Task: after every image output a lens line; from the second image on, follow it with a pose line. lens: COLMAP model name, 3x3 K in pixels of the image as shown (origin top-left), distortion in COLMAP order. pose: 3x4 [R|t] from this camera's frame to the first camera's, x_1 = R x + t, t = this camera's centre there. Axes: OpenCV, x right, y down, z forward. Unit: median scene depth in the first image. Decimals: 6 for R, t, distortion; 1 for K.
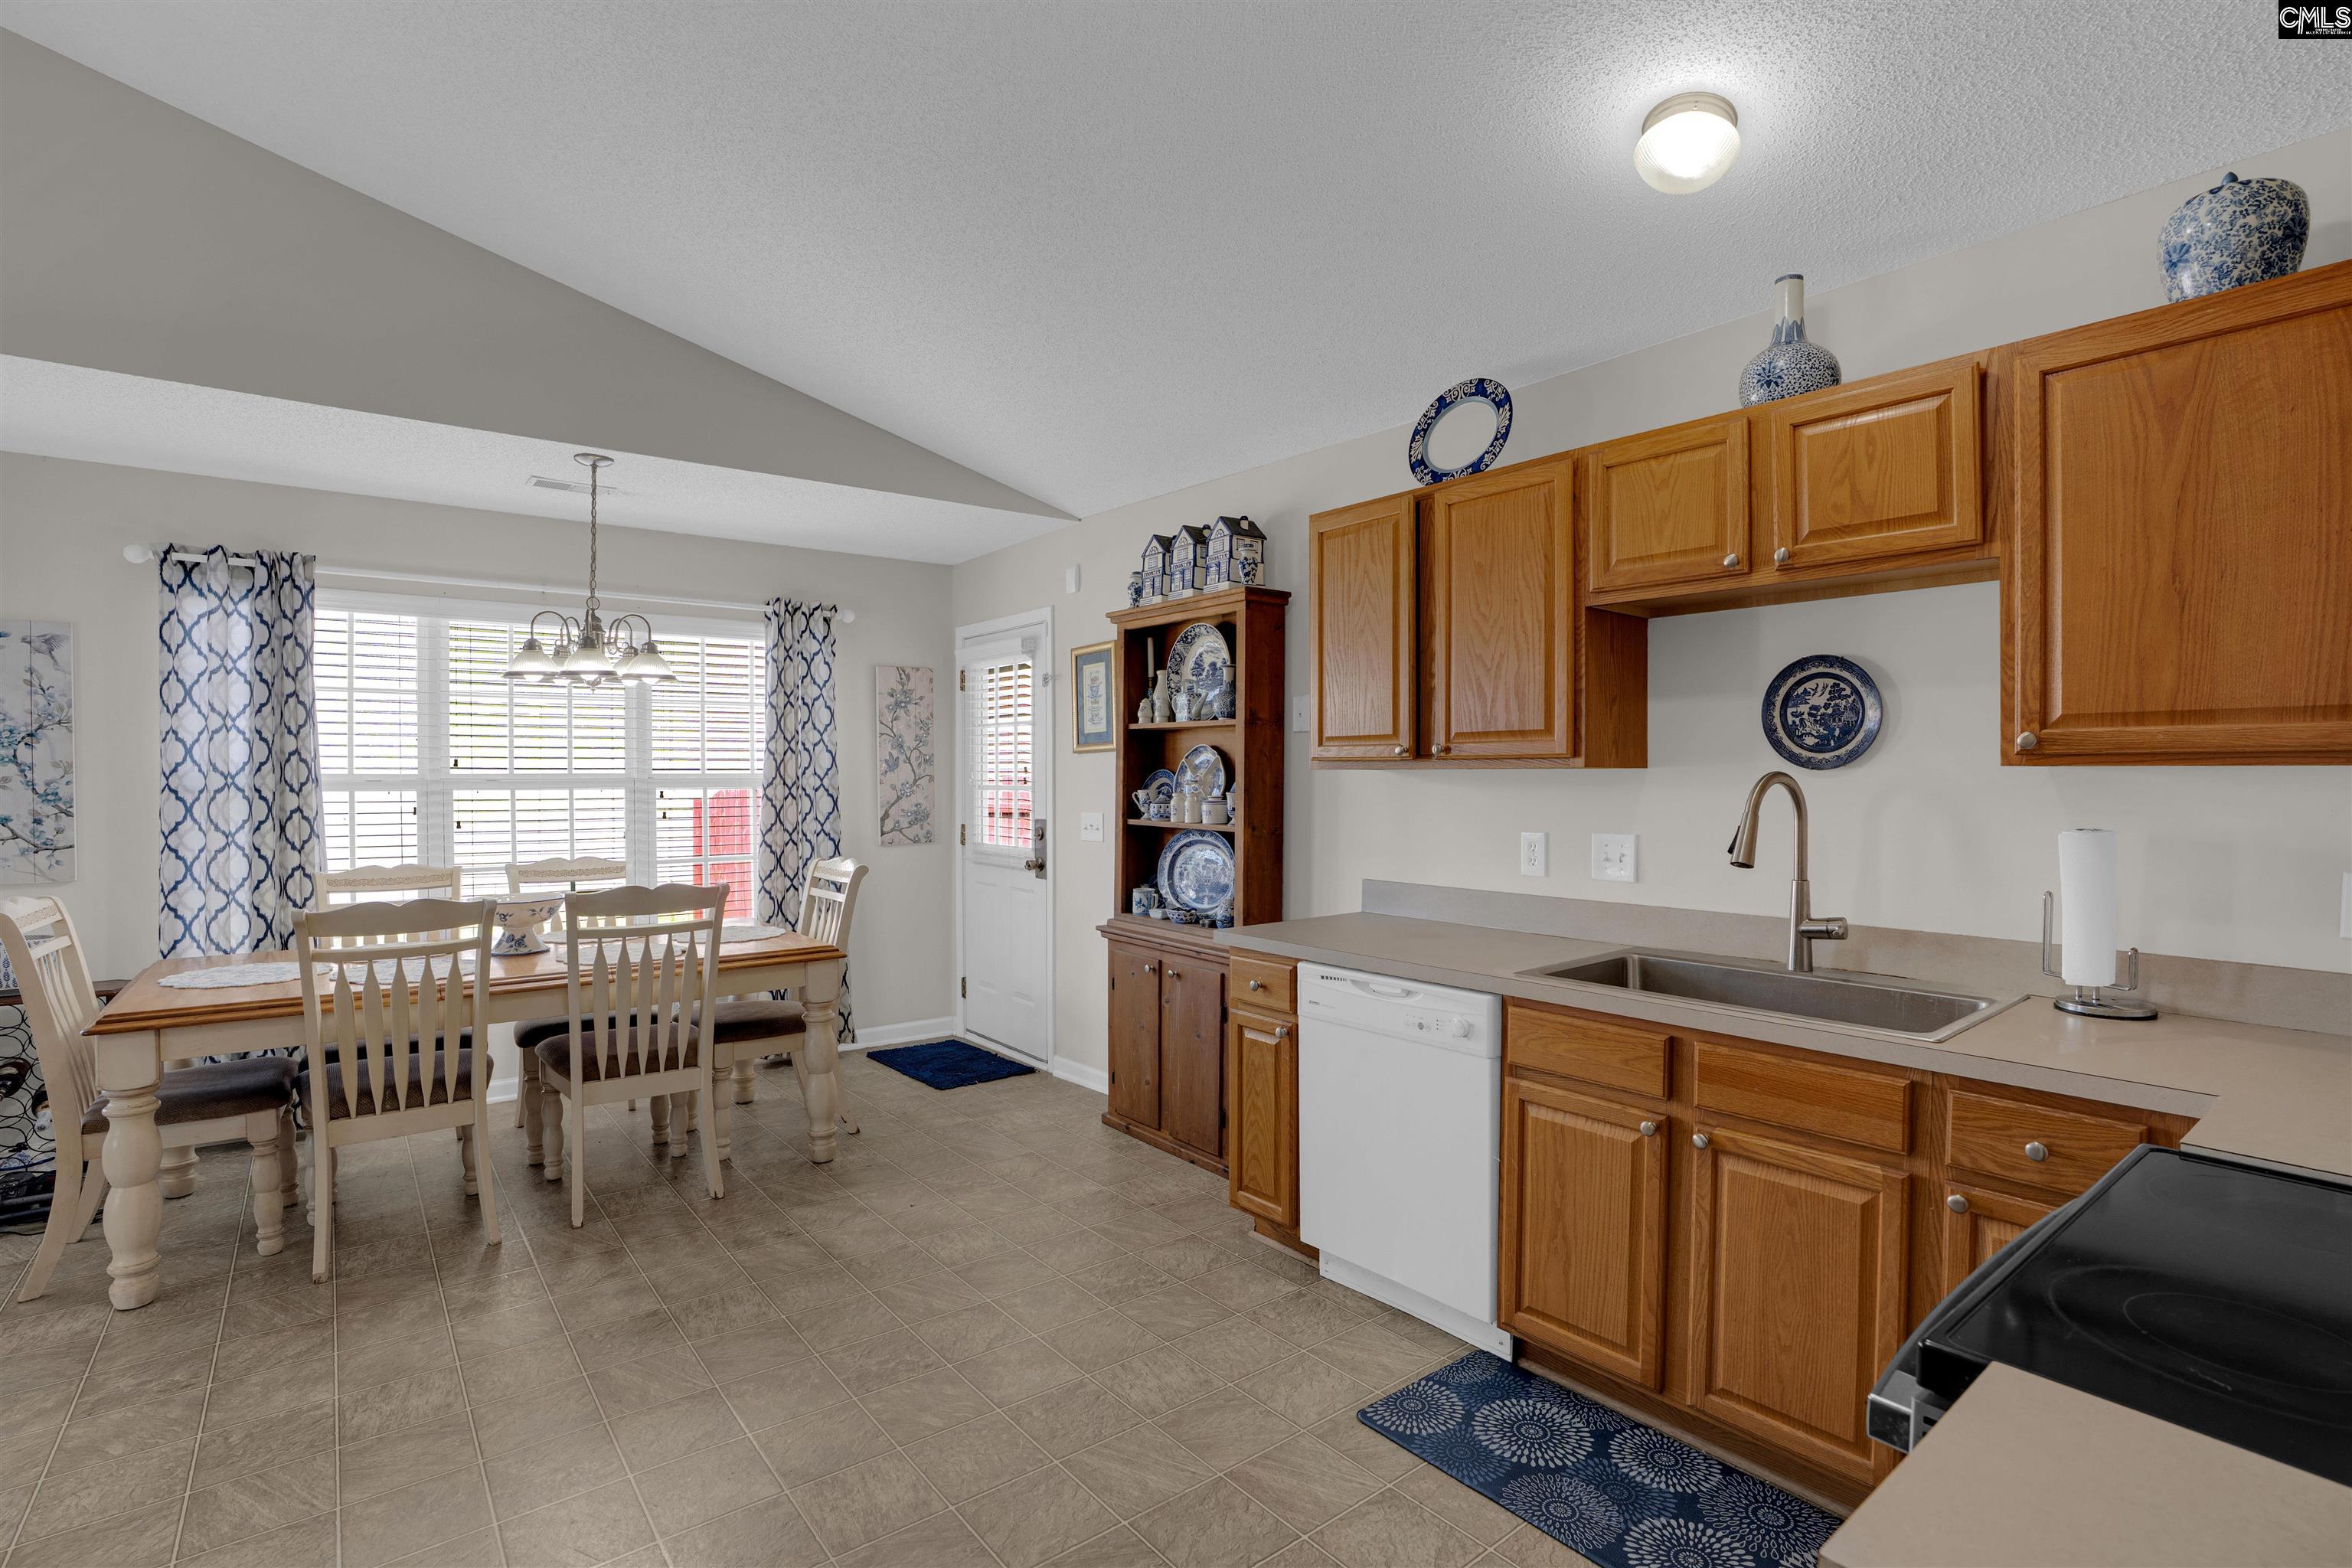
lens RADIAL K [[1086.4, 0, 1186.9], [0, 1086.4, 777.6], [0, 0, 1]] dist [-0.051933, 0.010665]
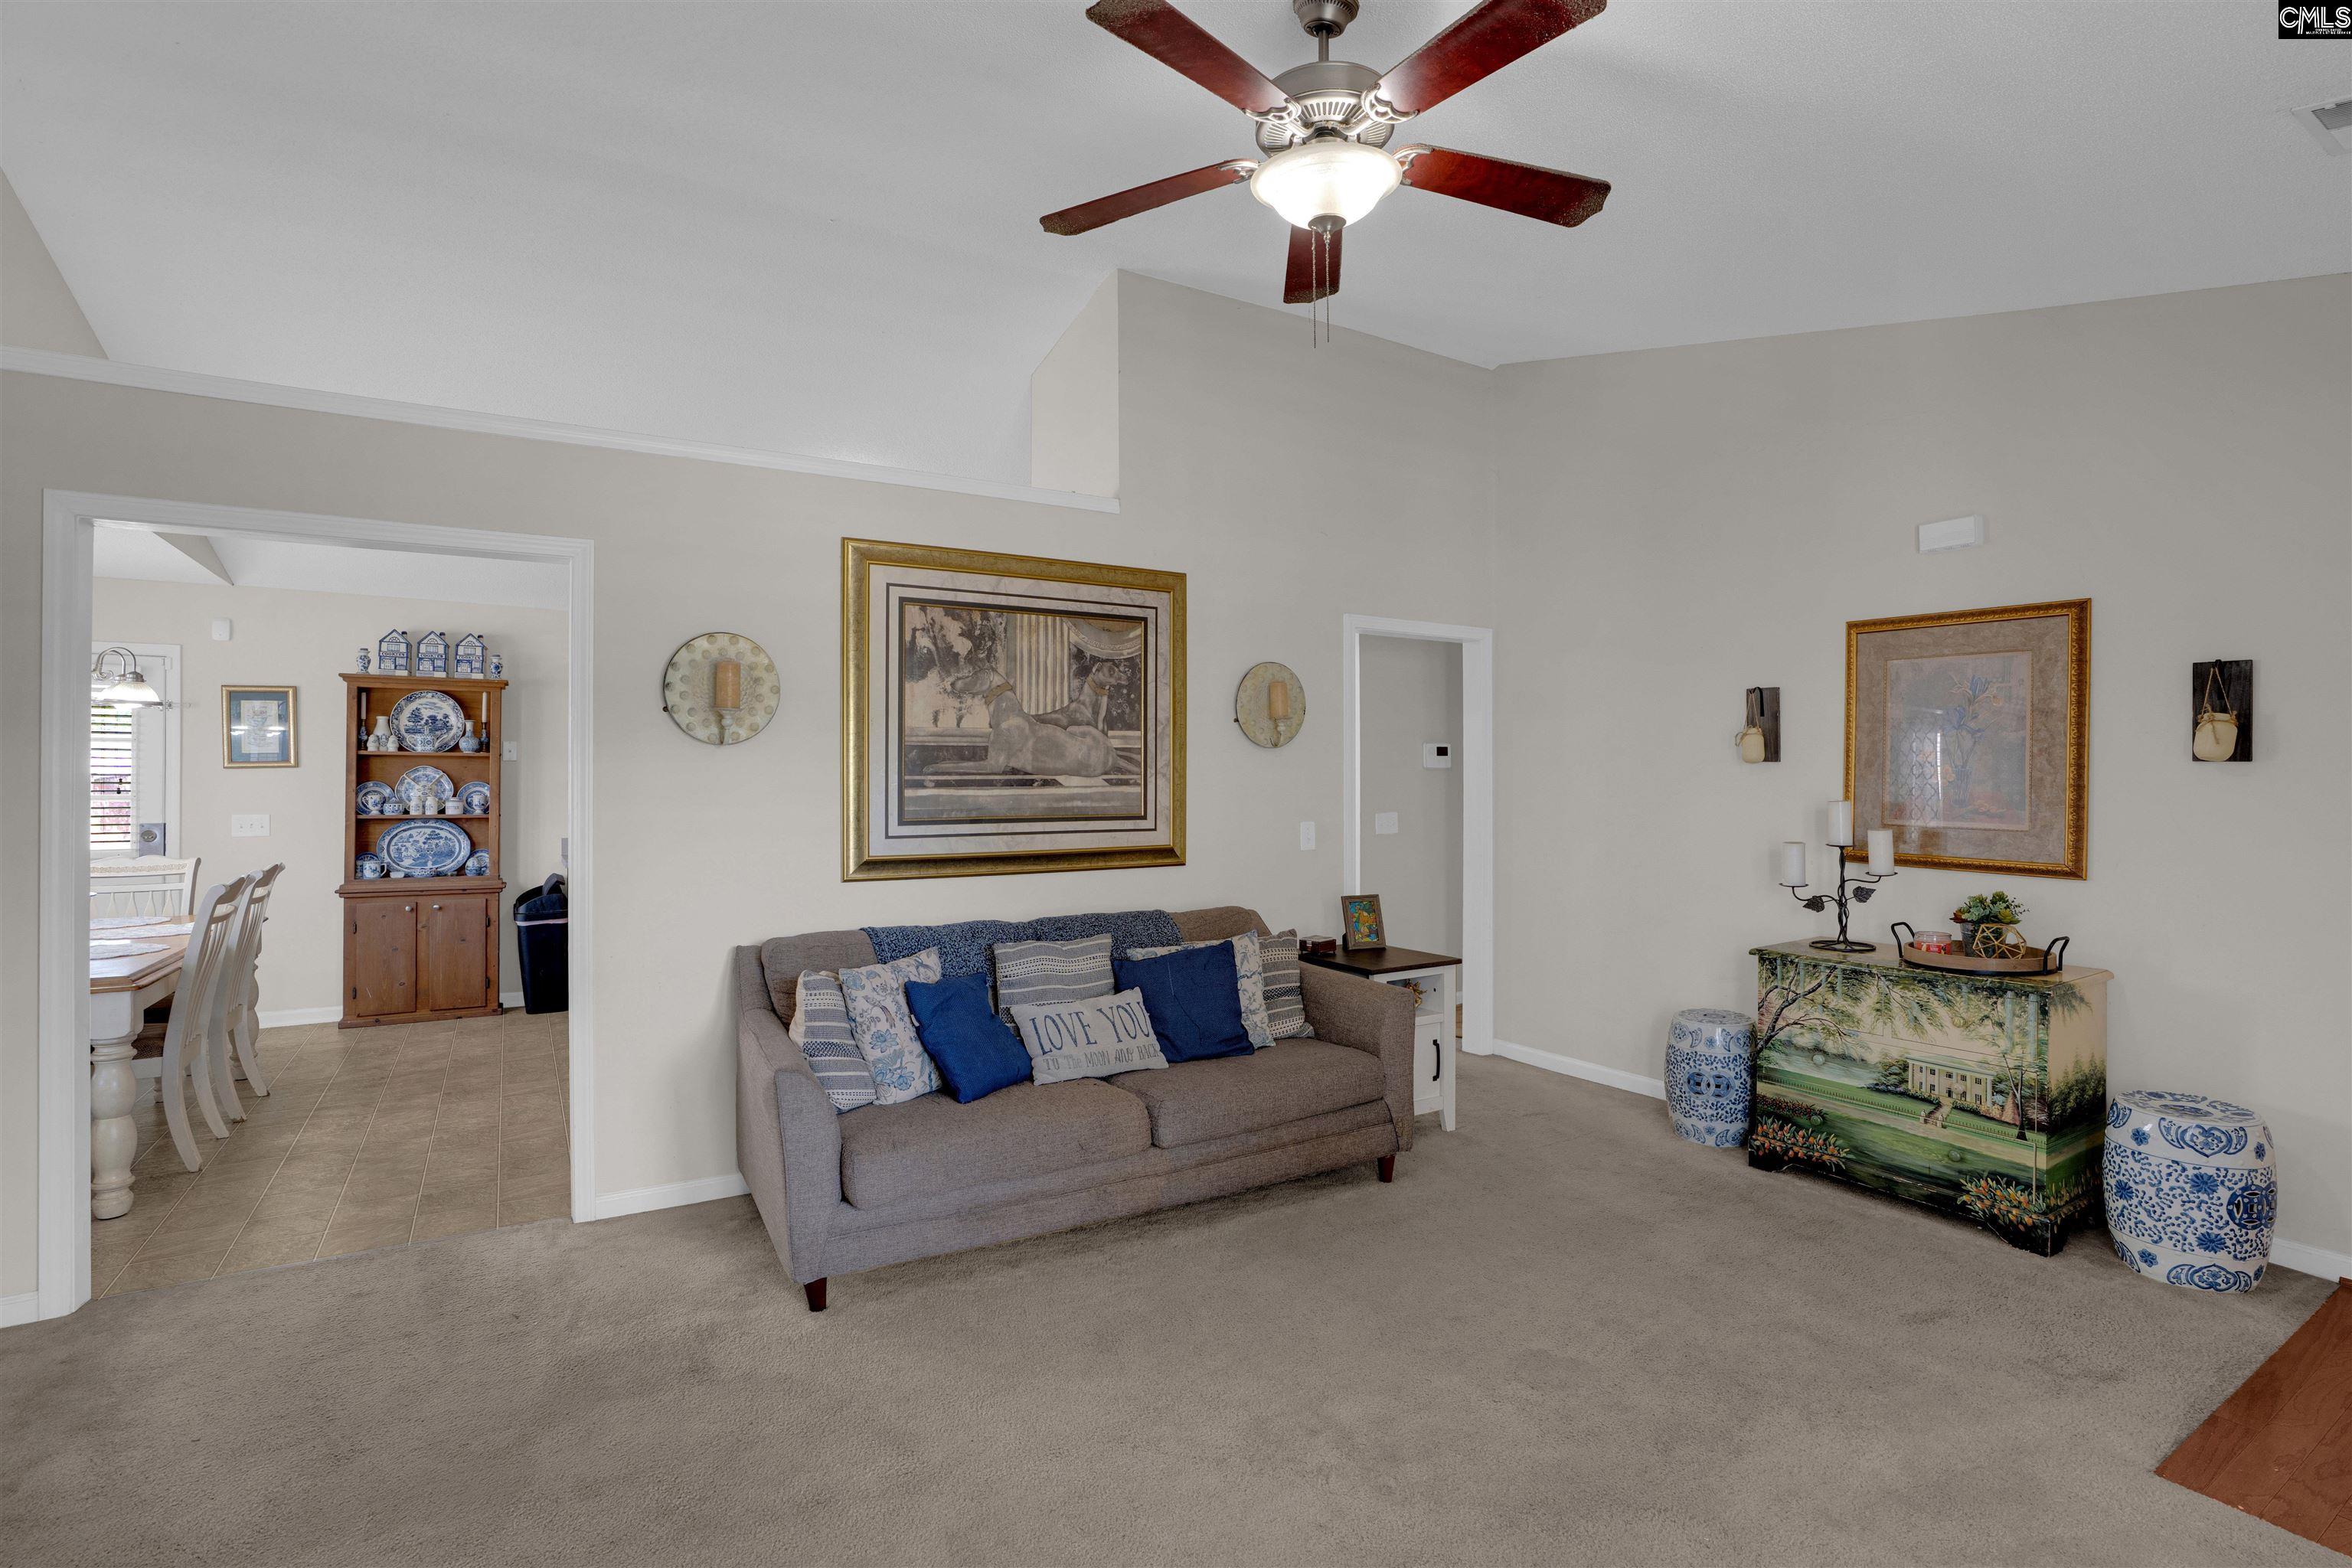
lens RADIAL K [[1086.4, 0, 1179.9], [0, 1086.4, 784.7], [0, 0, 1]] dist [-0.051933, 0.010665]
pose [[0.118758, 0.009209, 0.992881, -1.434847], [0.011110, 0.999882, -0.010602, 0.026579], [-0.992861, 0.012290, 0.118641, -0.293890]]
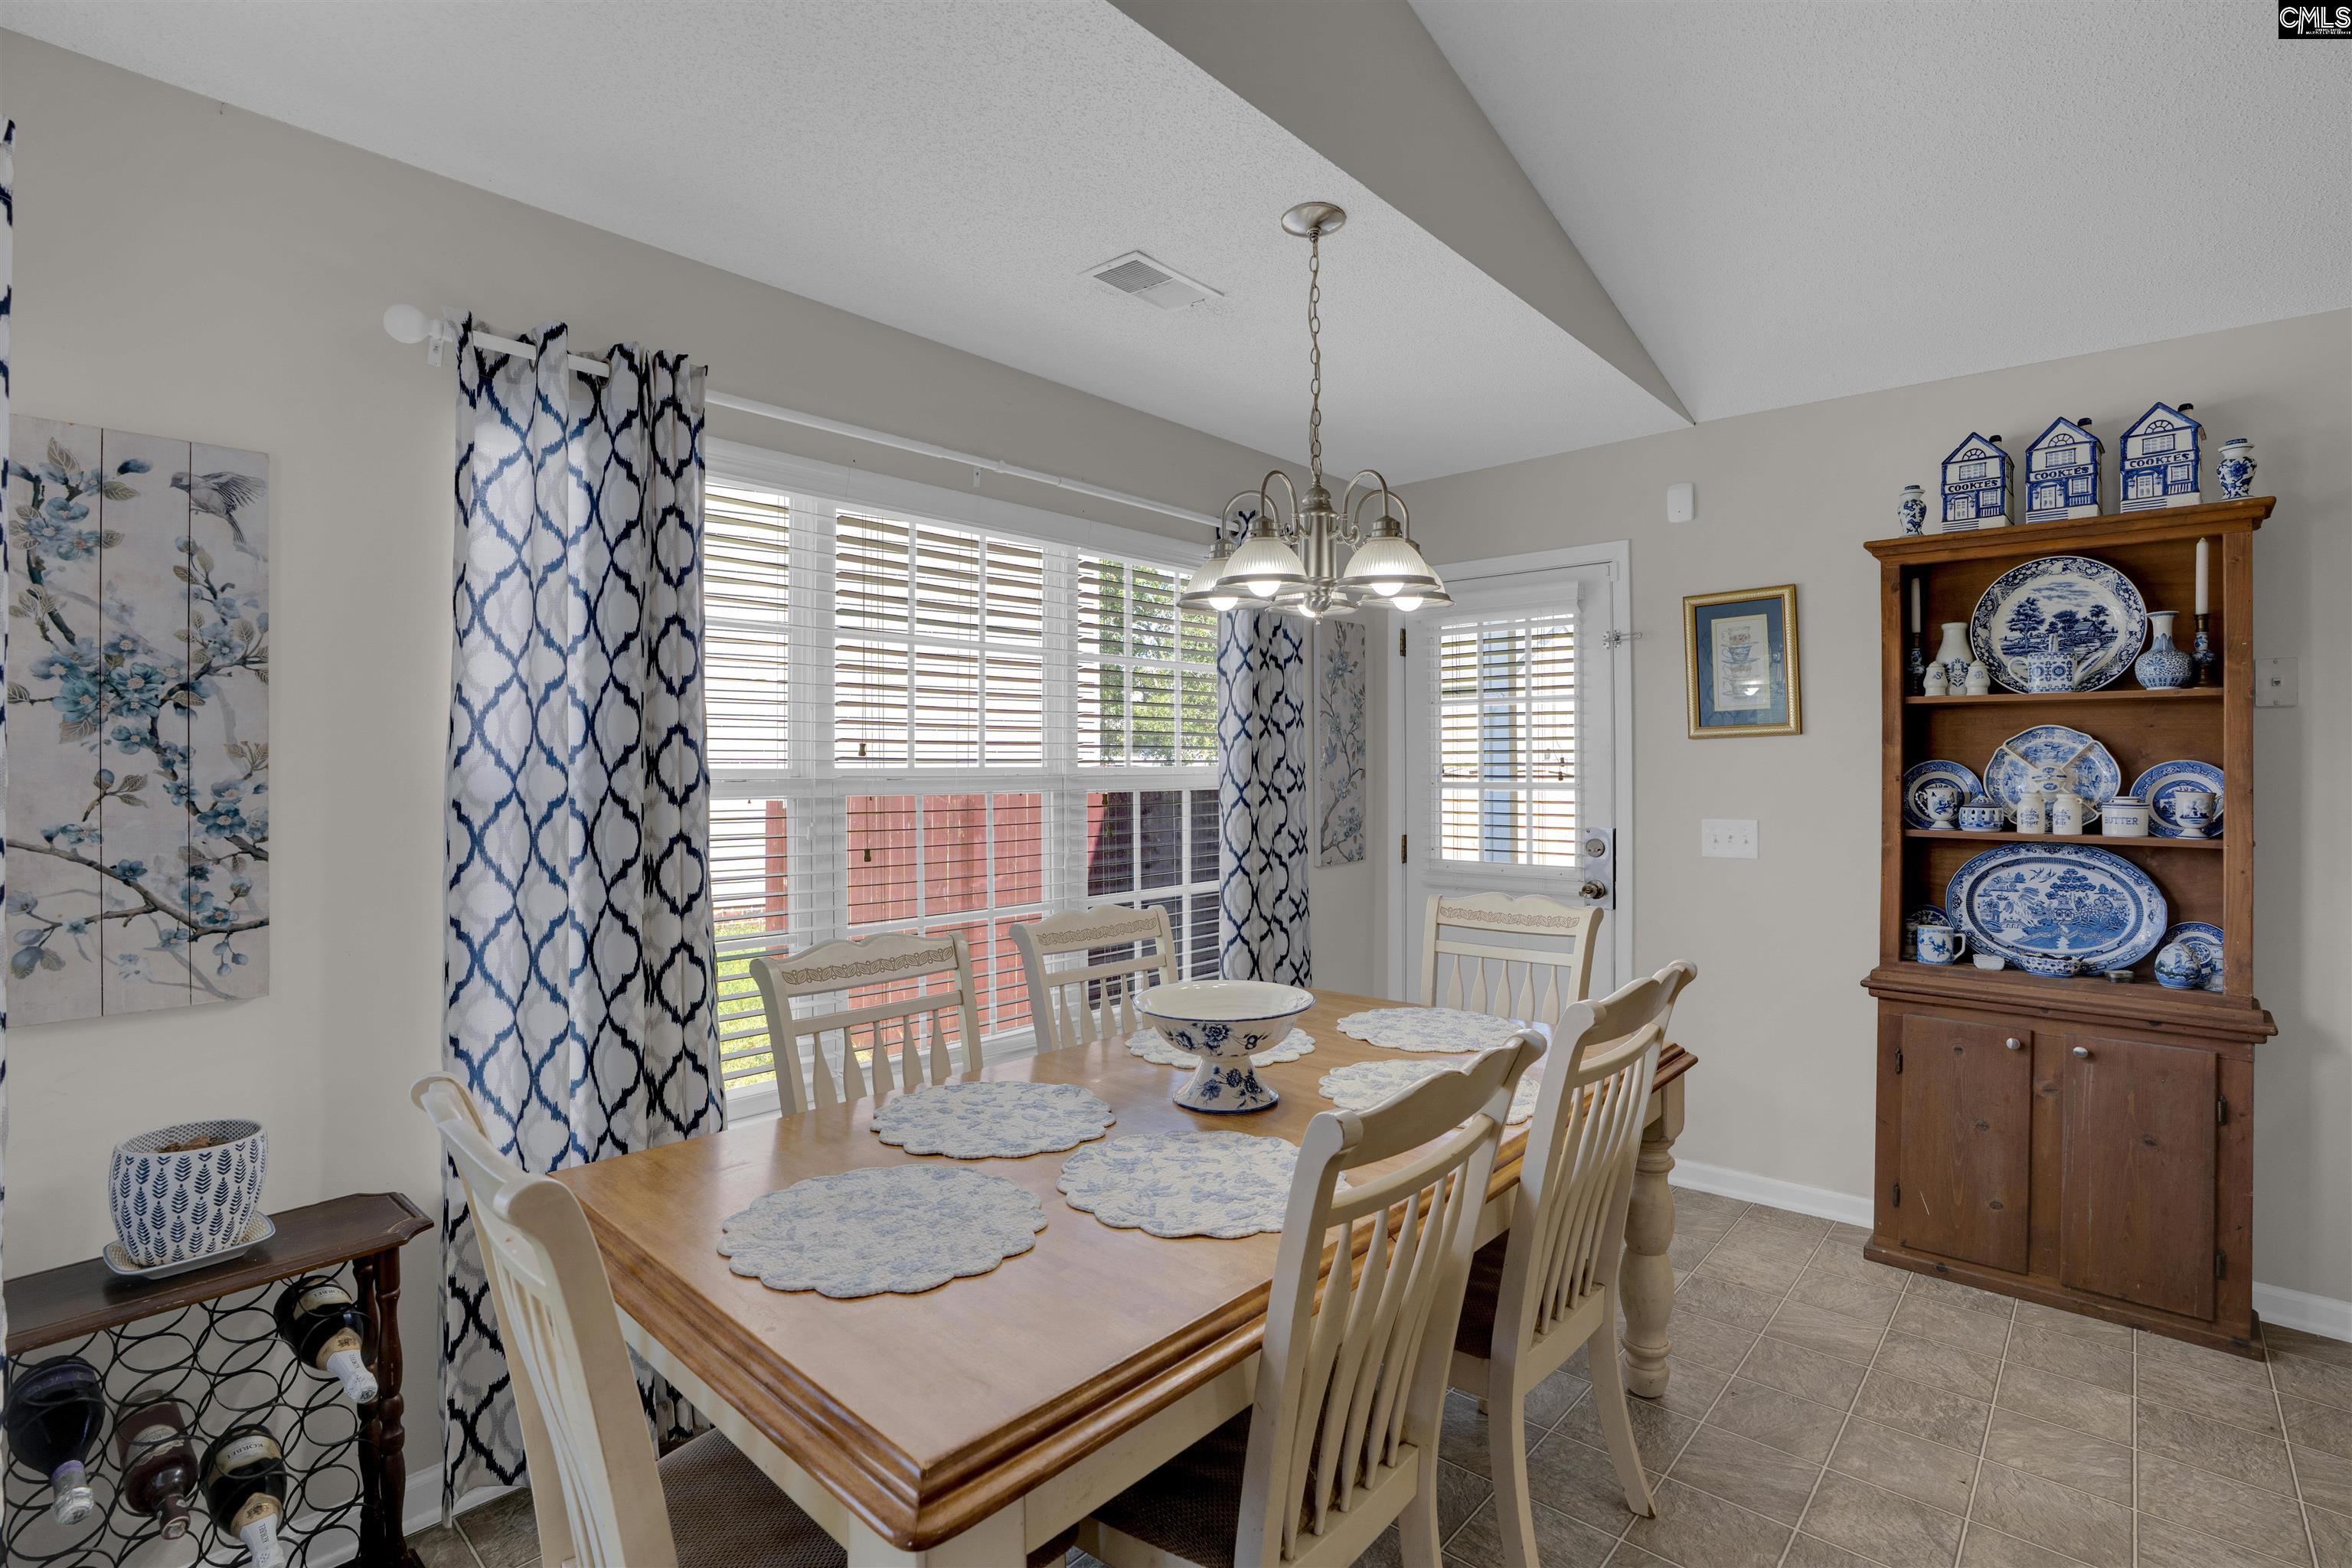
lens RADIAL K [[1086.4, 0, 1170.5], [0, 1086.4, 749.6], [0, 0, 1]] dist [-0.051933, 0.010665]
pose [[0.985534, 0.000637, 0.169478, -0.693340], [0.002571, 0.999822, -0.018707, -0.002648], [-0.169459, 0.018872, 0.985356, 0.421562]]
